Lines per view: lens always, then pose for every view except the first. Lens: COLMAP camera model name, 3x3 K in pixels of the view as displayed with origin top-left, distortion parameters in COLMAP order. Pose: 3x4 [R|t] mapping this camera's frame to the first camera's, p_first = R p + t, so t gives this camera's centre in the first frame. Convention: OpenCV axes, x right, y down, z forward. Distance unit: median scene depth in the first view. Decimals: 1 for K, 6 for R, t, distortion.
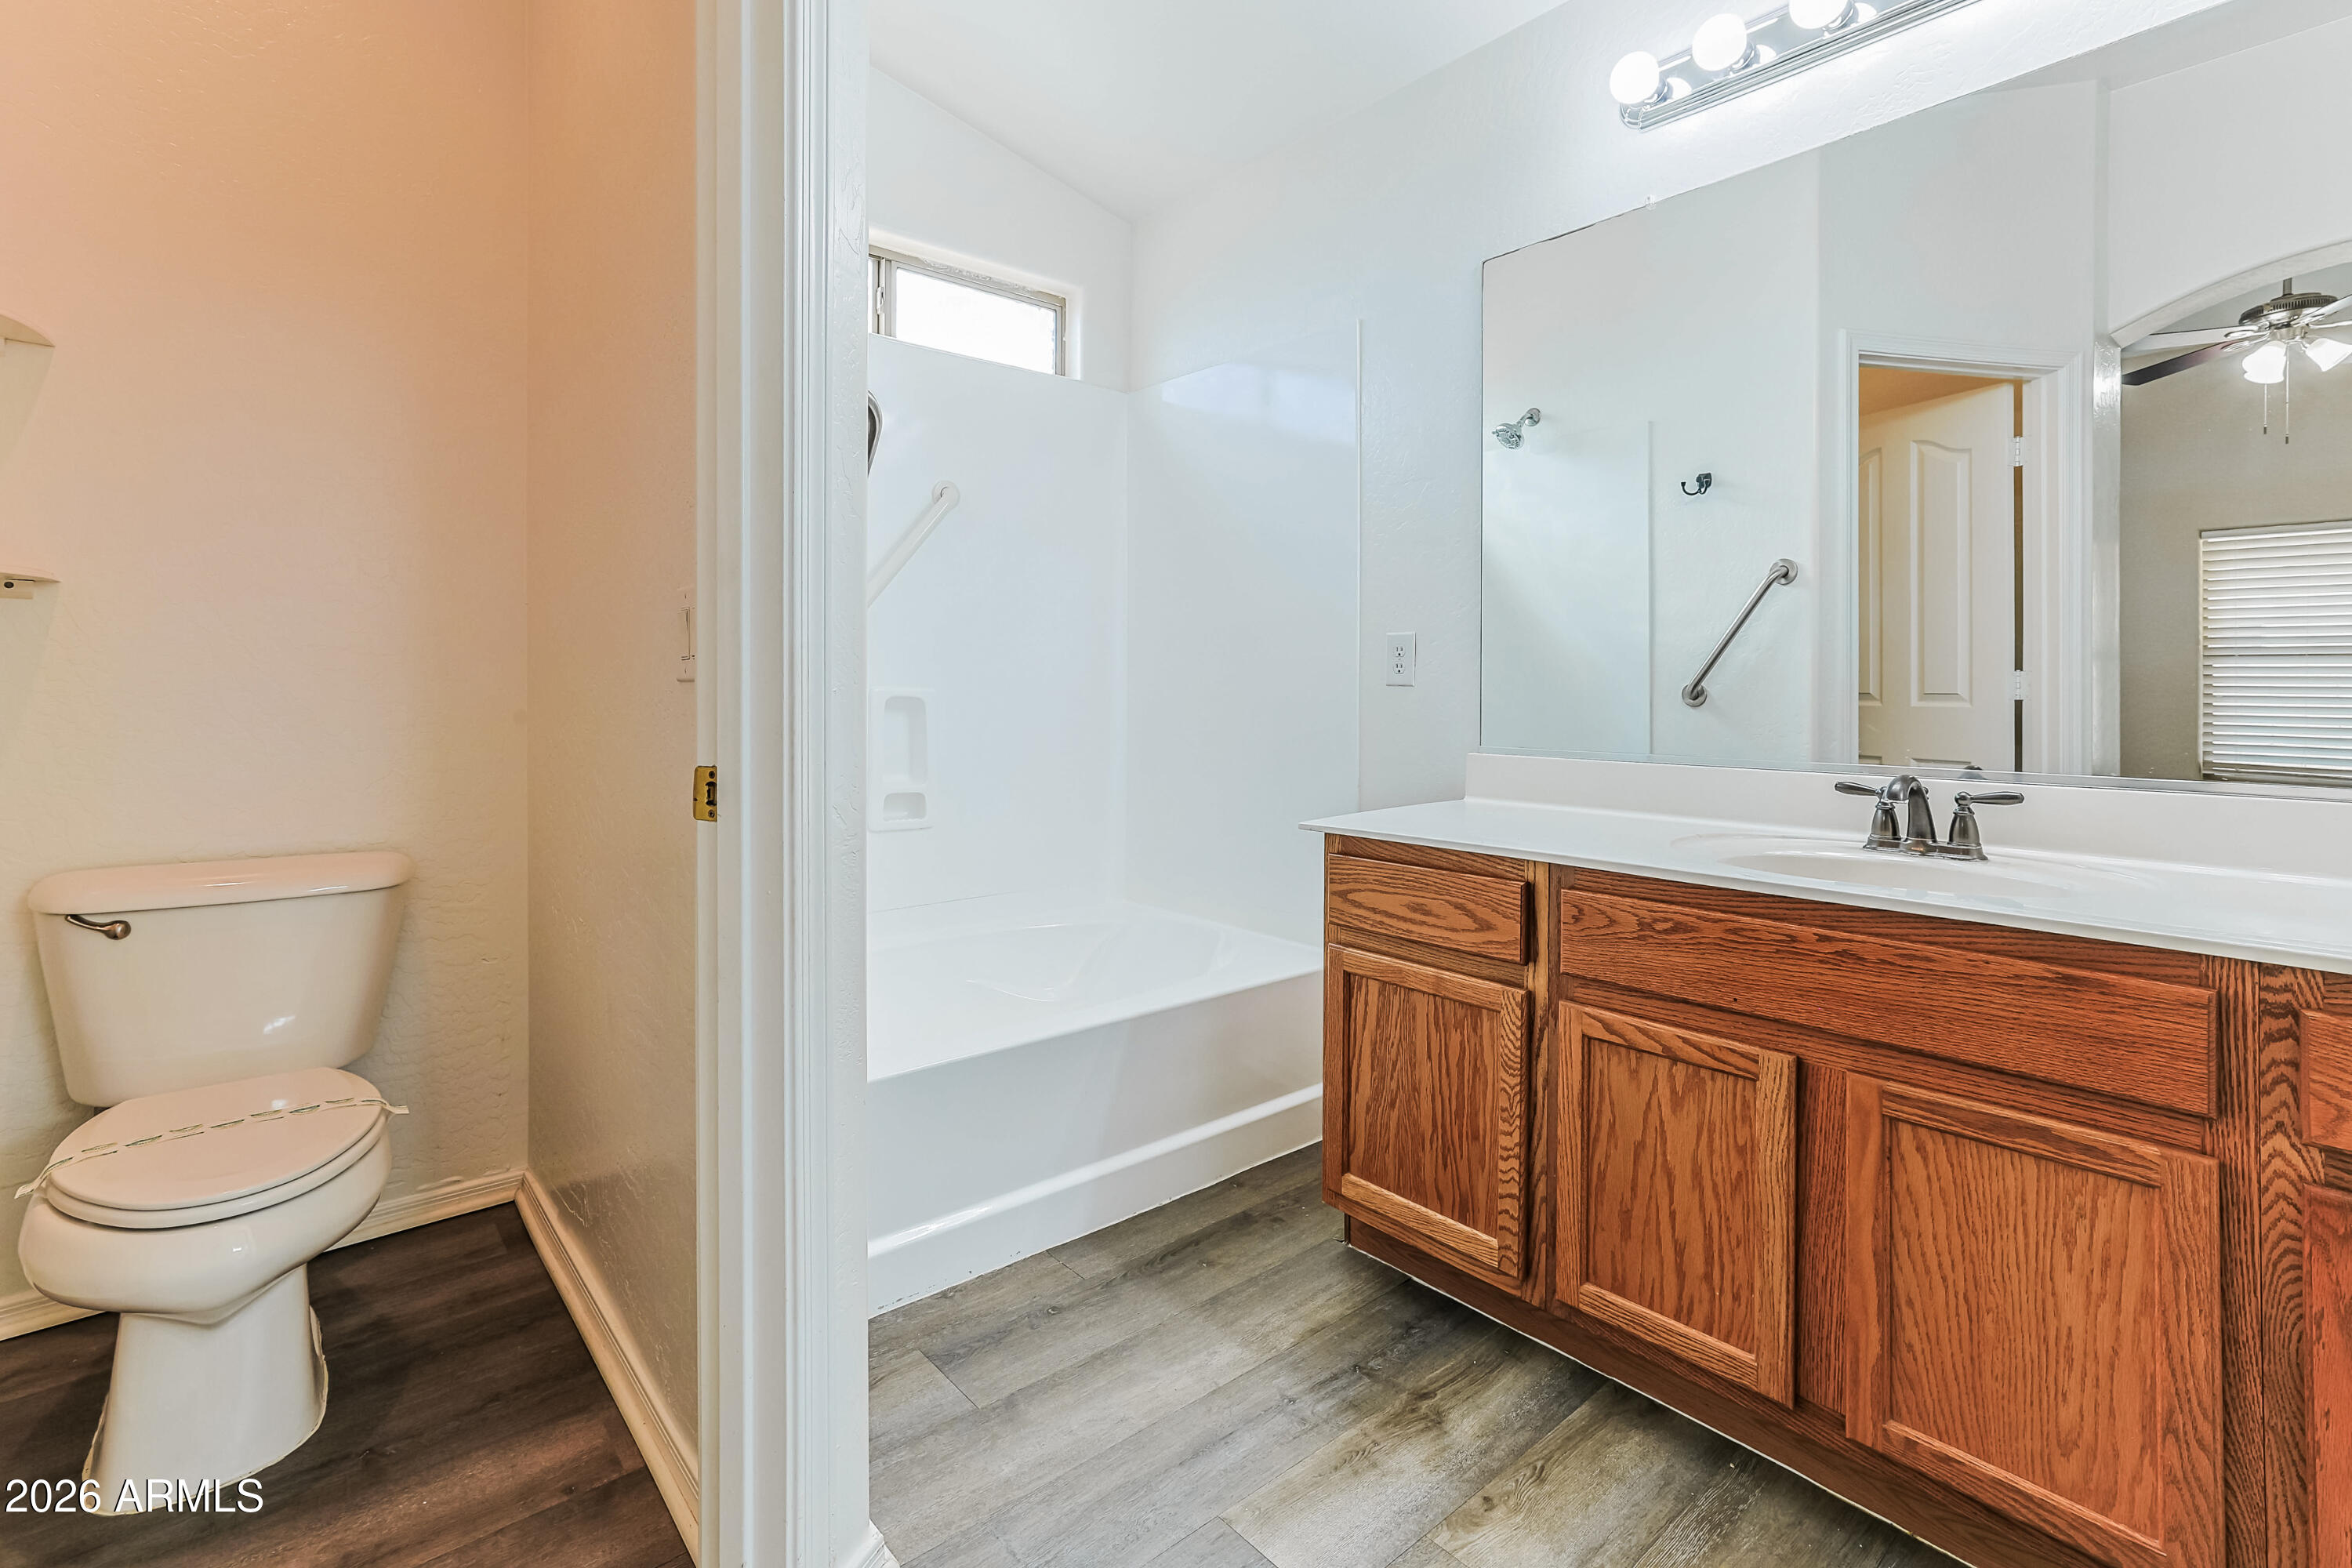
lens RADIAL K [[1081.4, 0, 1175.9], [0, 1081.4, 674.8], [0, 0, 1]] dist [-0.003740, 0.009269]
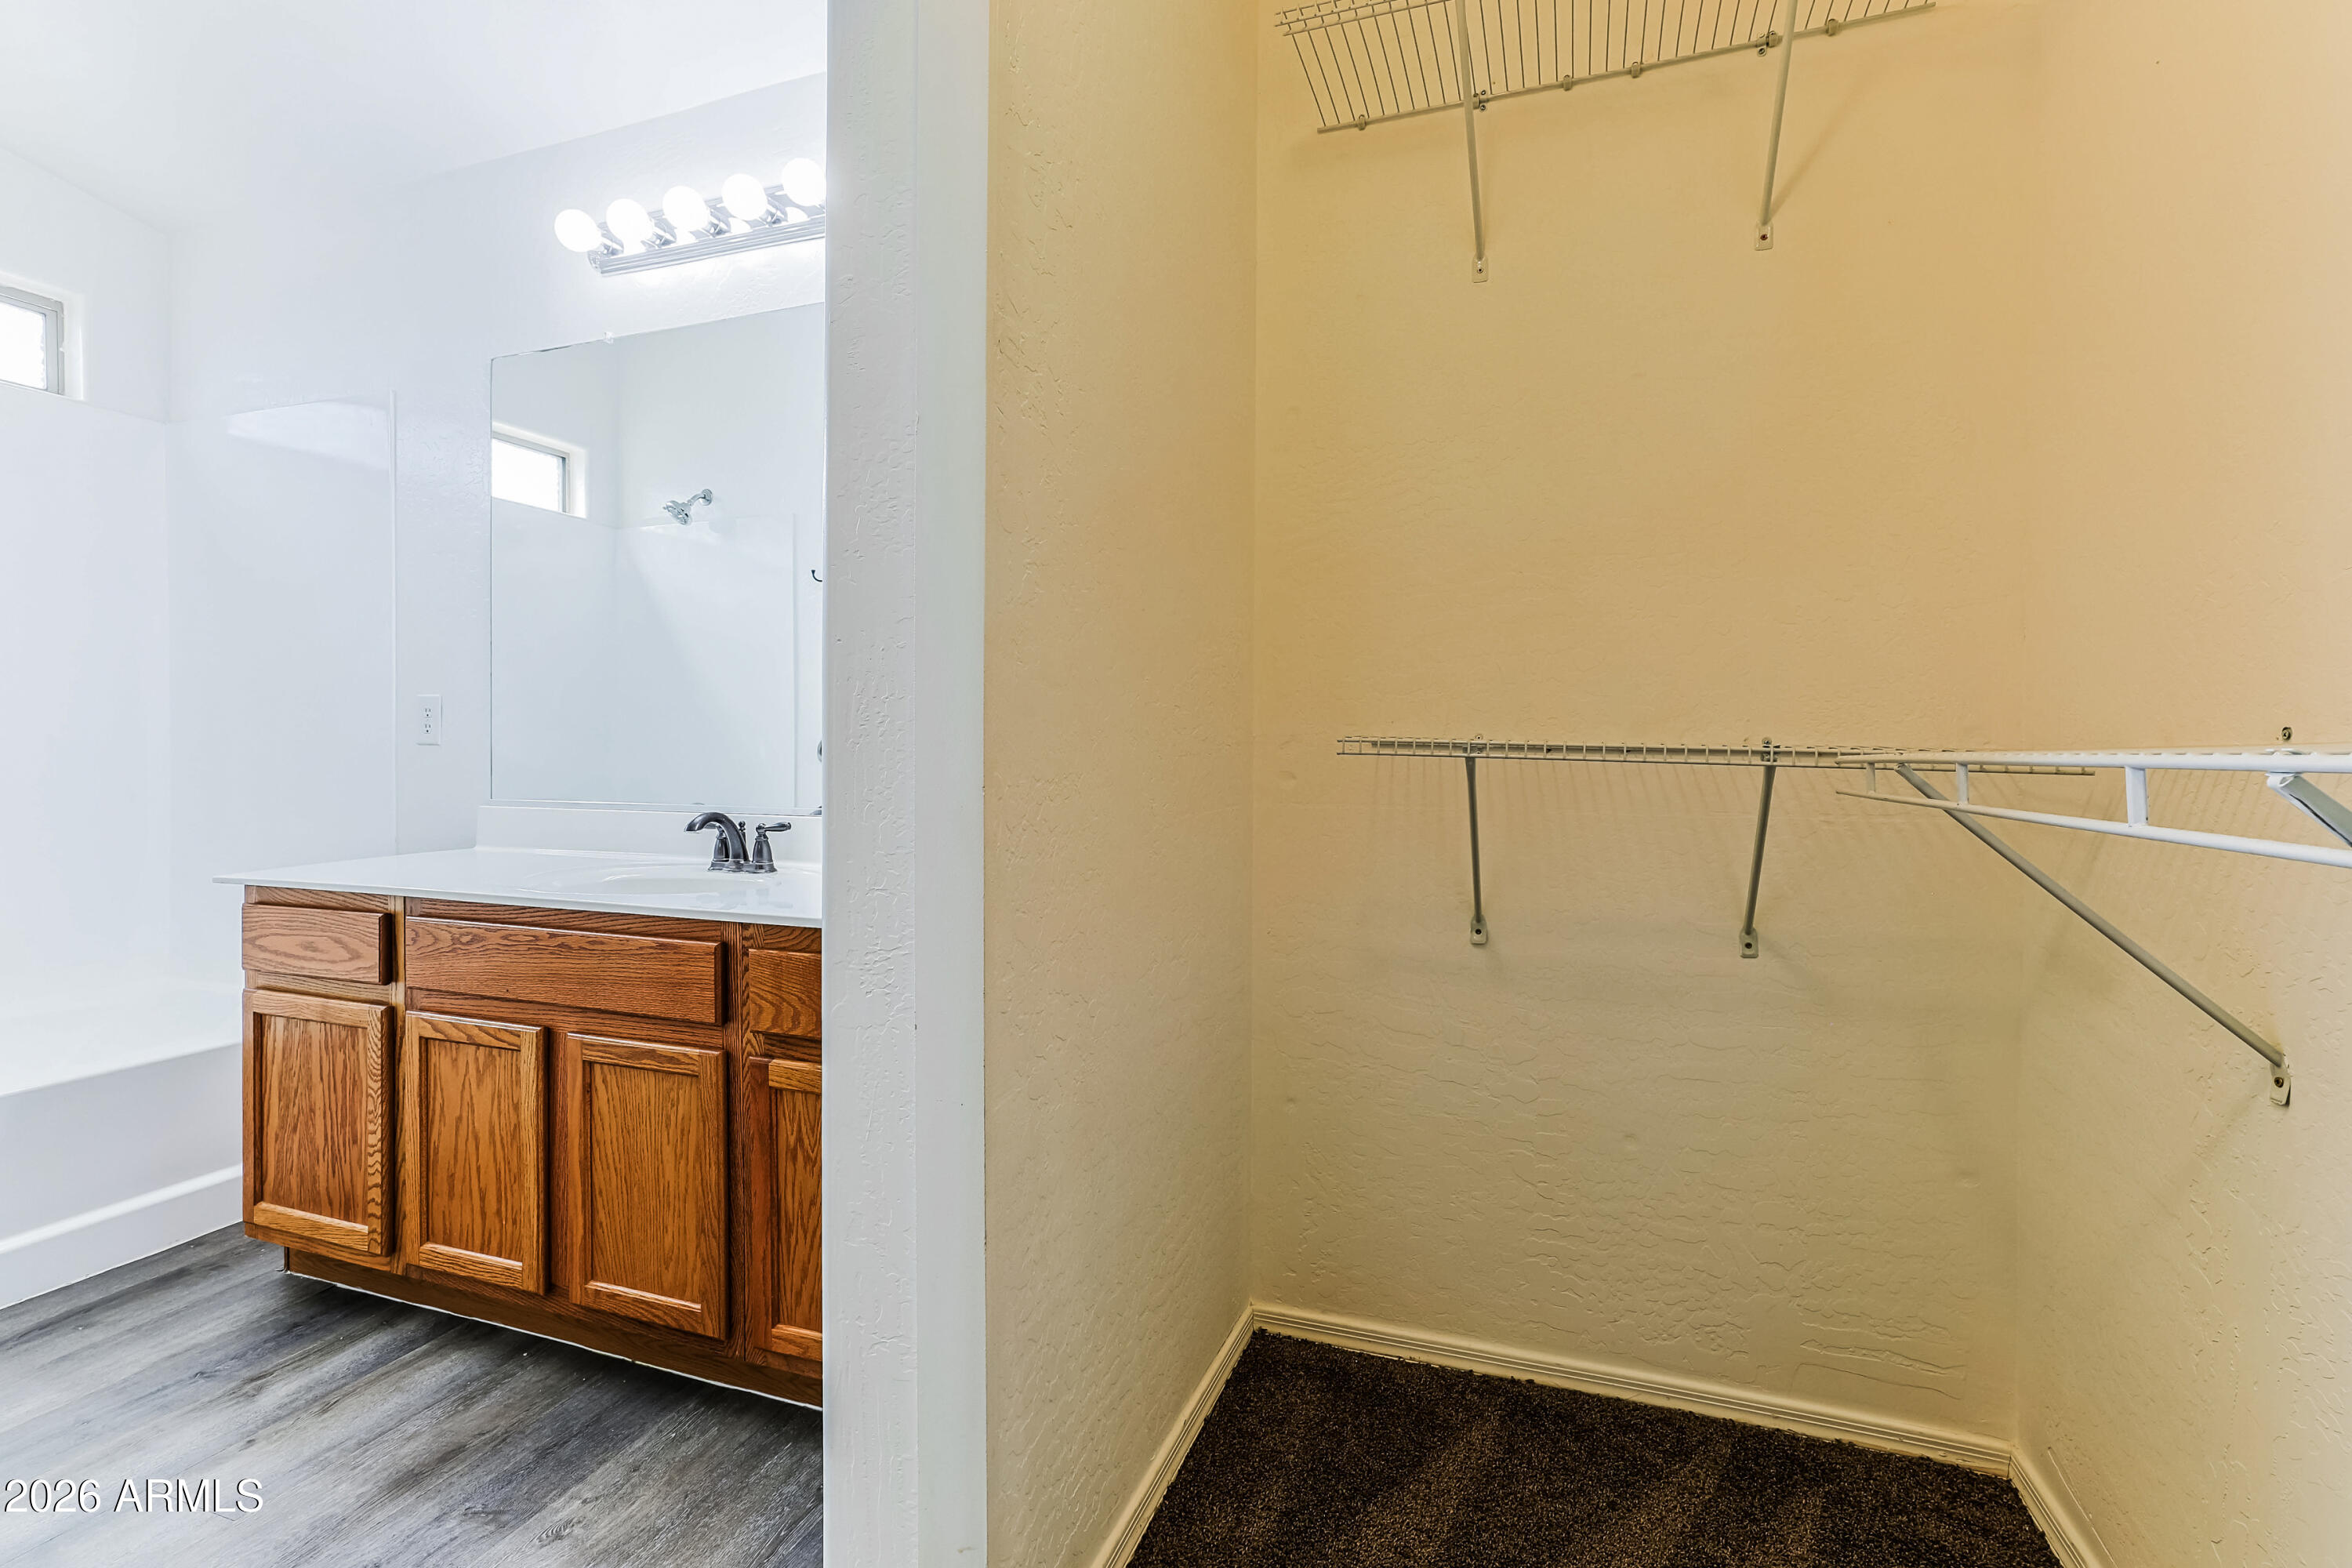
lens RADIAL K [[1081.4, 0, 1188.1], [0, 1081.4, 745.4], [0, 0, 1]] dist [-0.003740, 0.009269]
pose [[0.875383, 0.001040, 0.483429, 0.544458], [-0.007414, 0.999909, 0.011273, -0.009346], [-0.483373, -0.013452, 0.875311, -0.458483]]
